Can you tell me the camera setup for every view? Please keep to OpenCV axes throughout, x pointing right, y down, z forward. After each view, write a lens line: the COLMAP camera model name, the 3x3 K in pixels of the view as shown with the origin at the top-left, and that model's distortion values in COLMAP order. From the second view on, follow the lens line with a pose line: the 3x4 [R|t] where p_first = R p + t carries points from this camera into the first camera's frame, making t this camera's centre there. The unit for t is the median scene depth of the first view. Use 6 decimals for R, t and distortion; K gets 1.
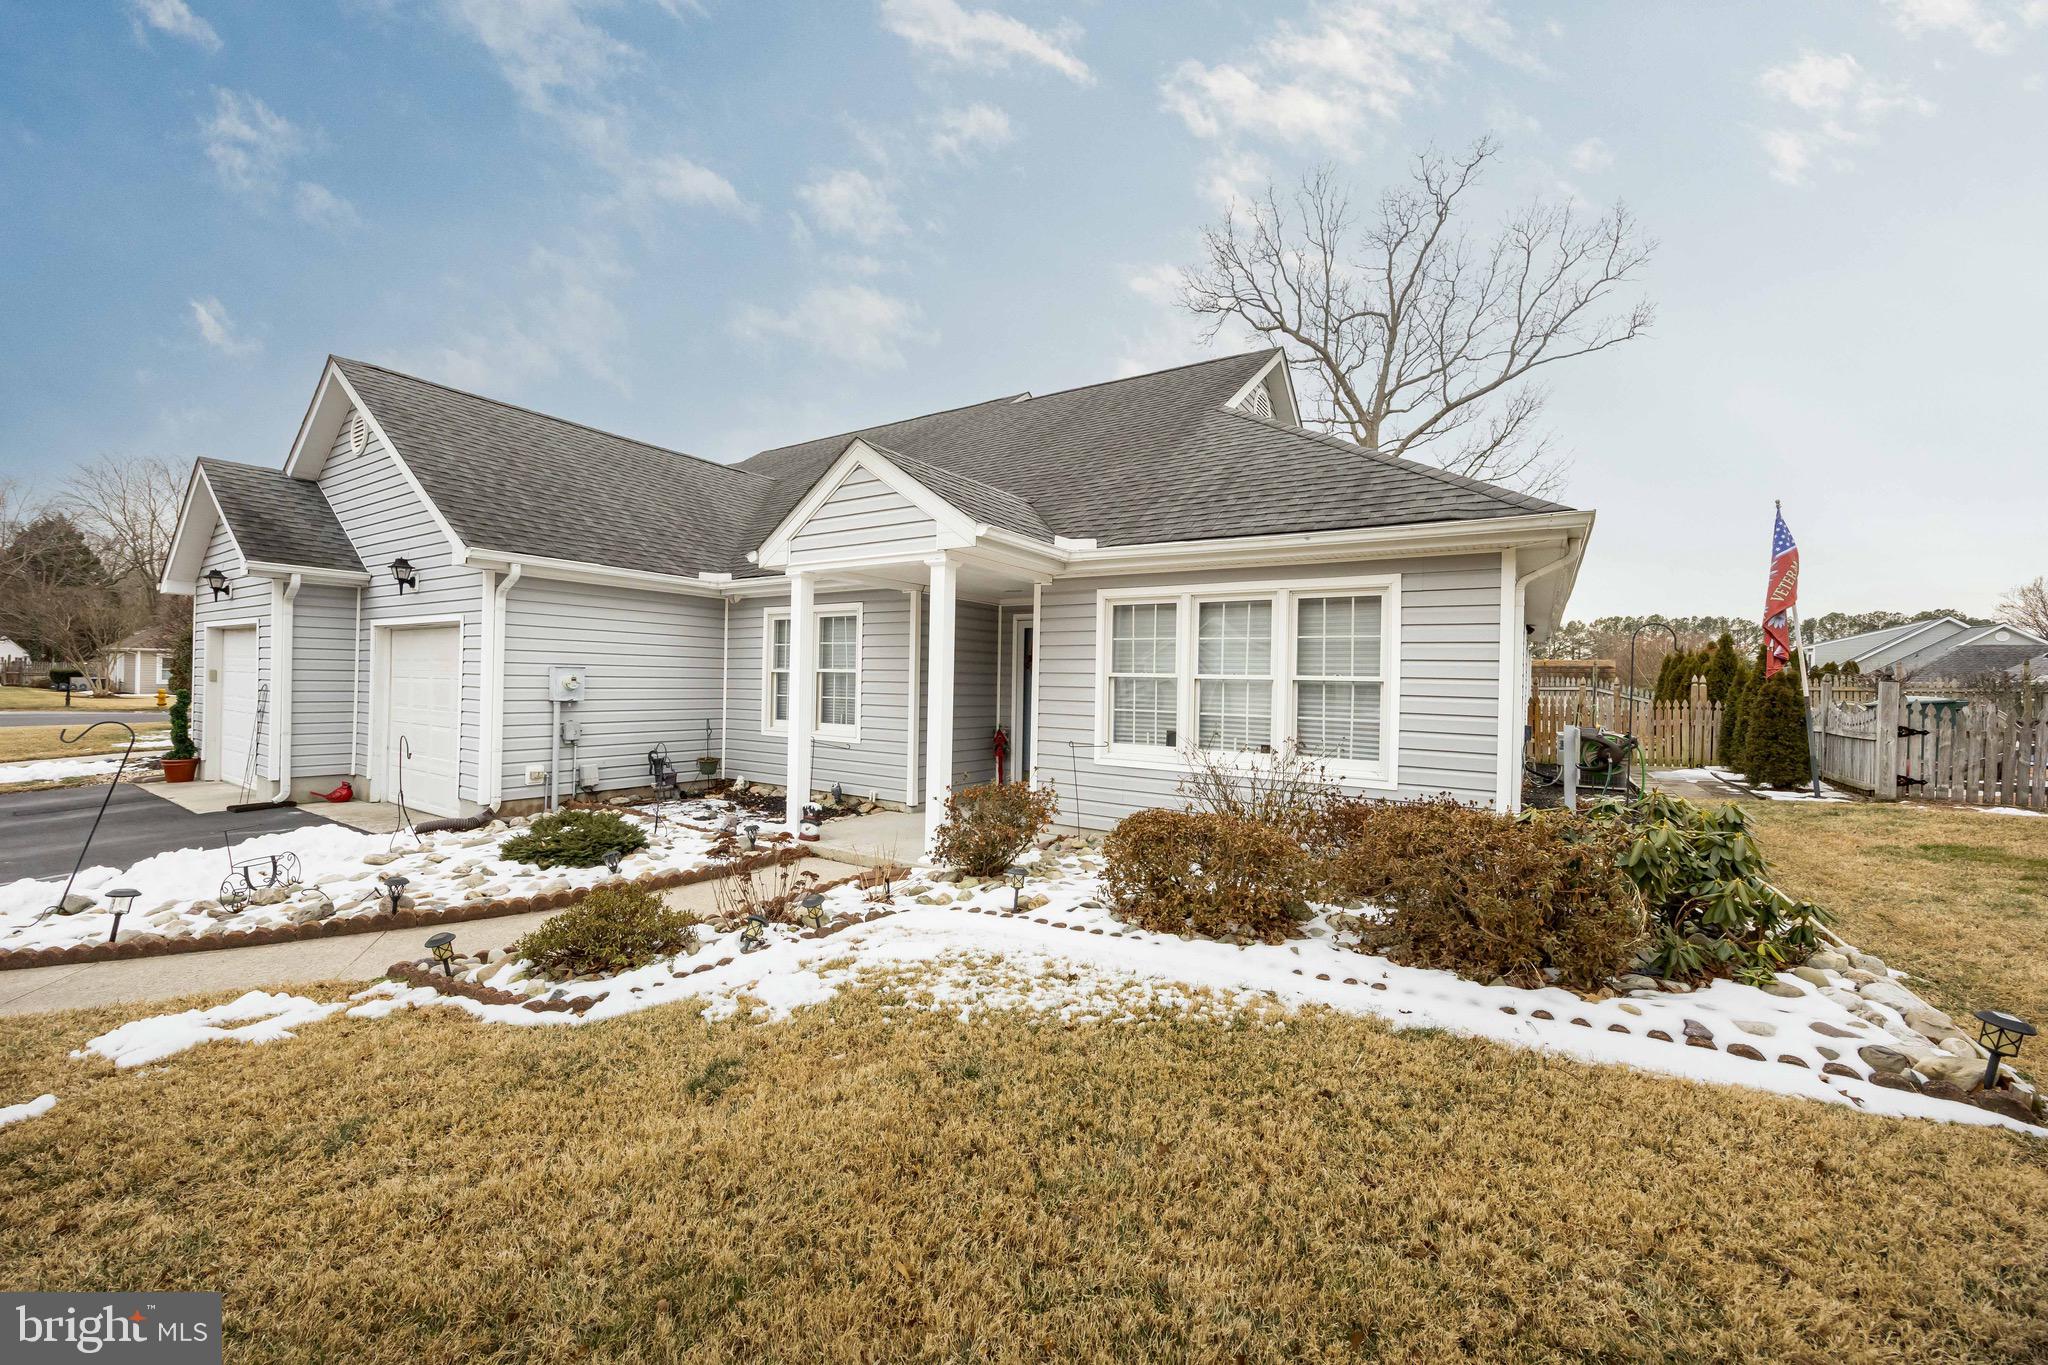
lens RADIAL K [[775.2, 0, 1024.0], [0, 775.2, 682.5], [0, 0, 1]] dist [-0.003977, 0.000042]
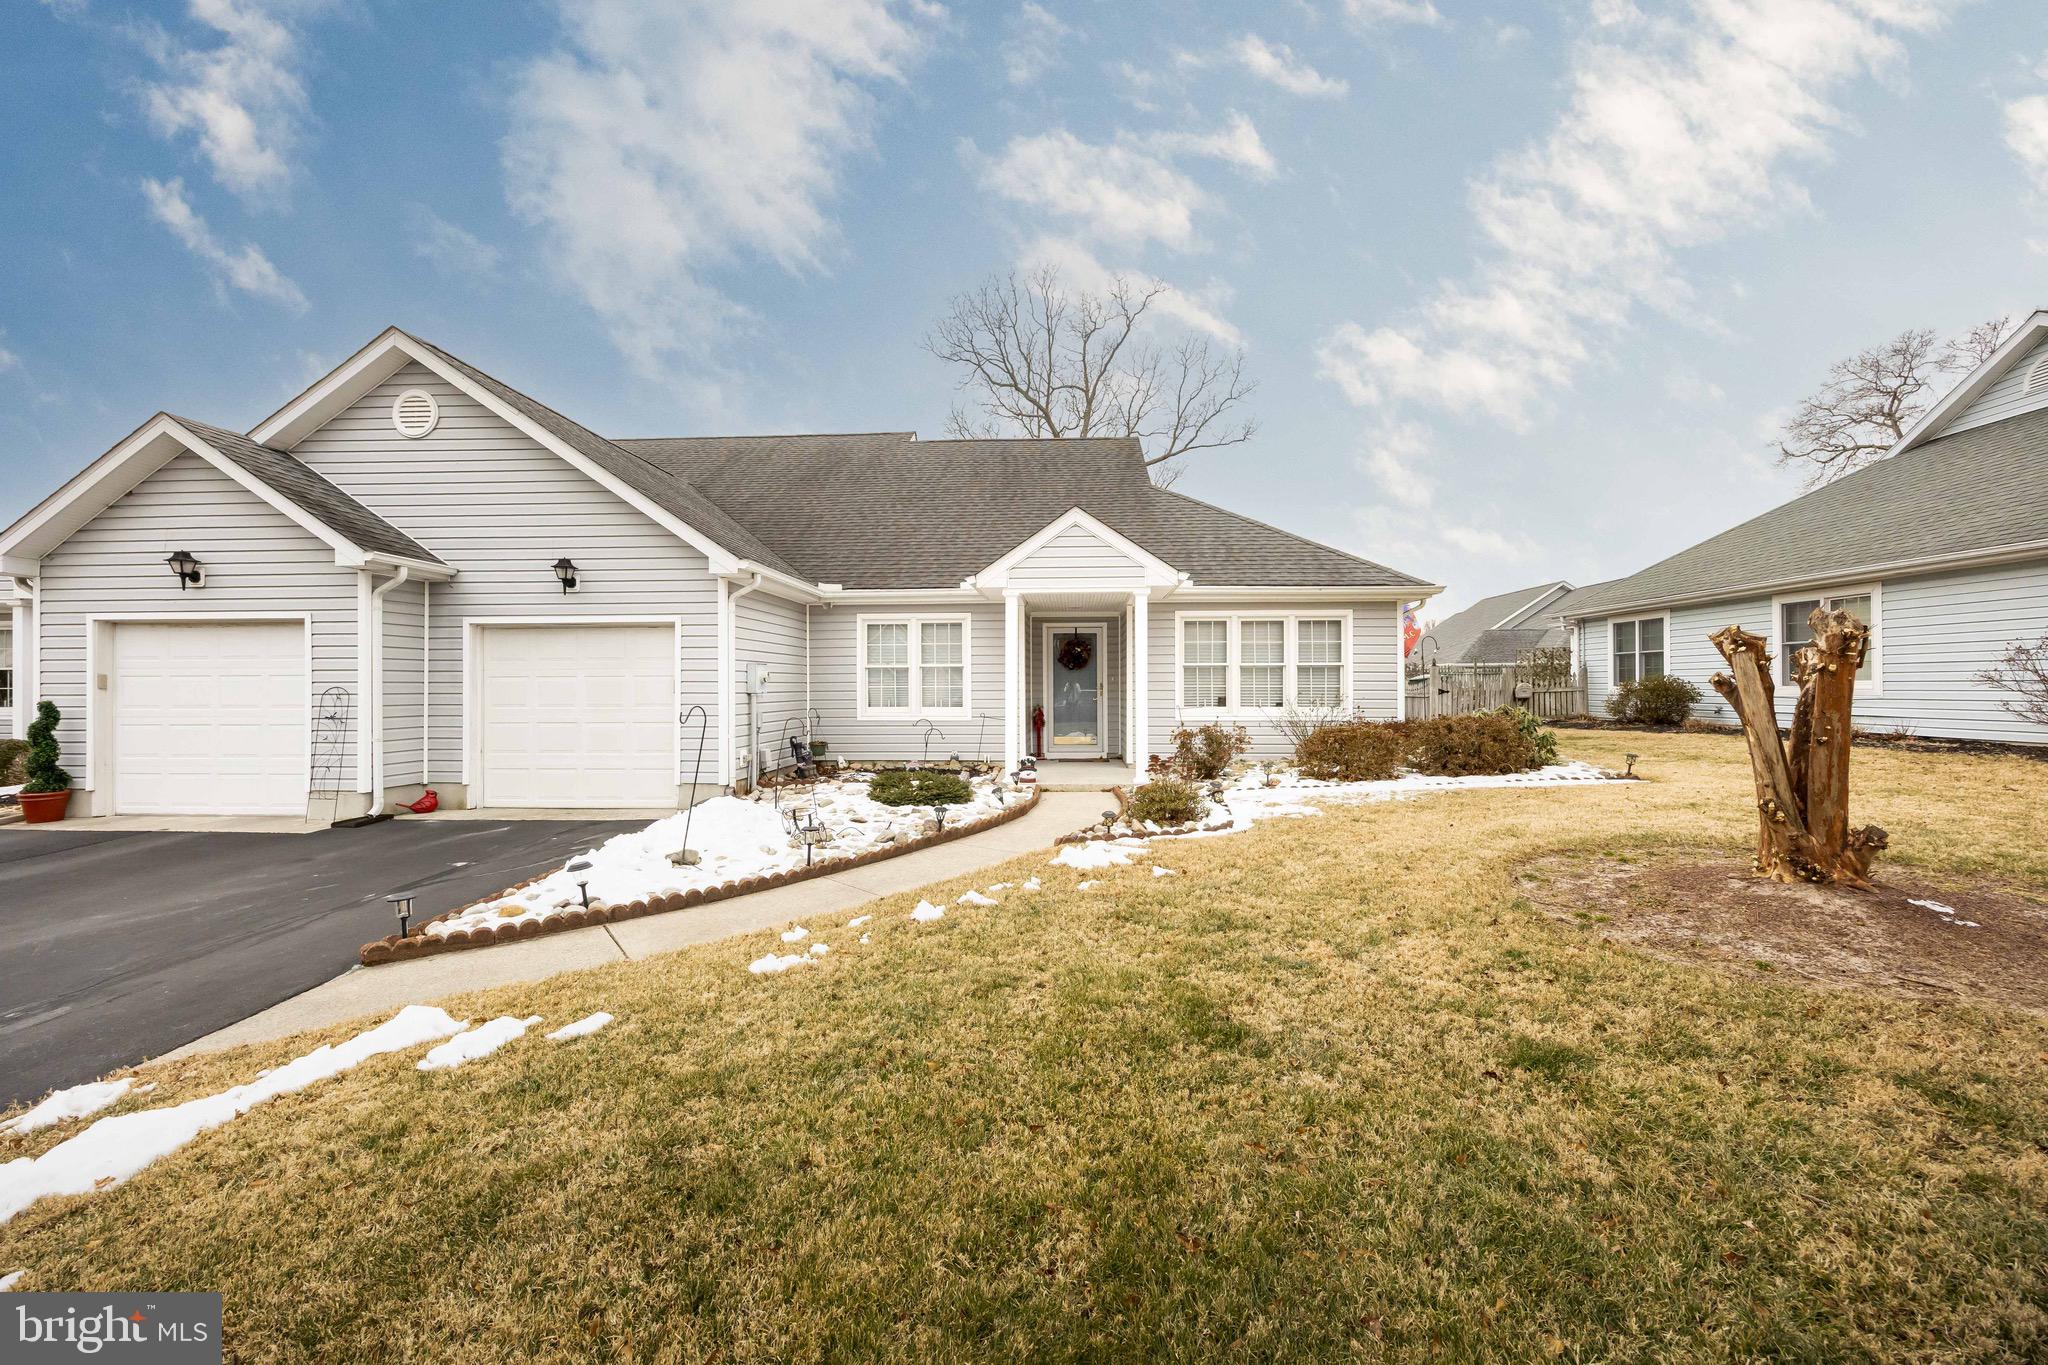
lens RADIAL K [[775.2, 0, 1024.0], [0, 775.2, 682.5], [0, 0, 1]] dist [-0.003977, 0.000042]
pose [[0.866373, -0.021053, 0.498953, -0.935883], [0.022130, 0.999748, 0.003758, 0.013837], [-0.498907, 0.007786, 0.866621, -0.215721]]
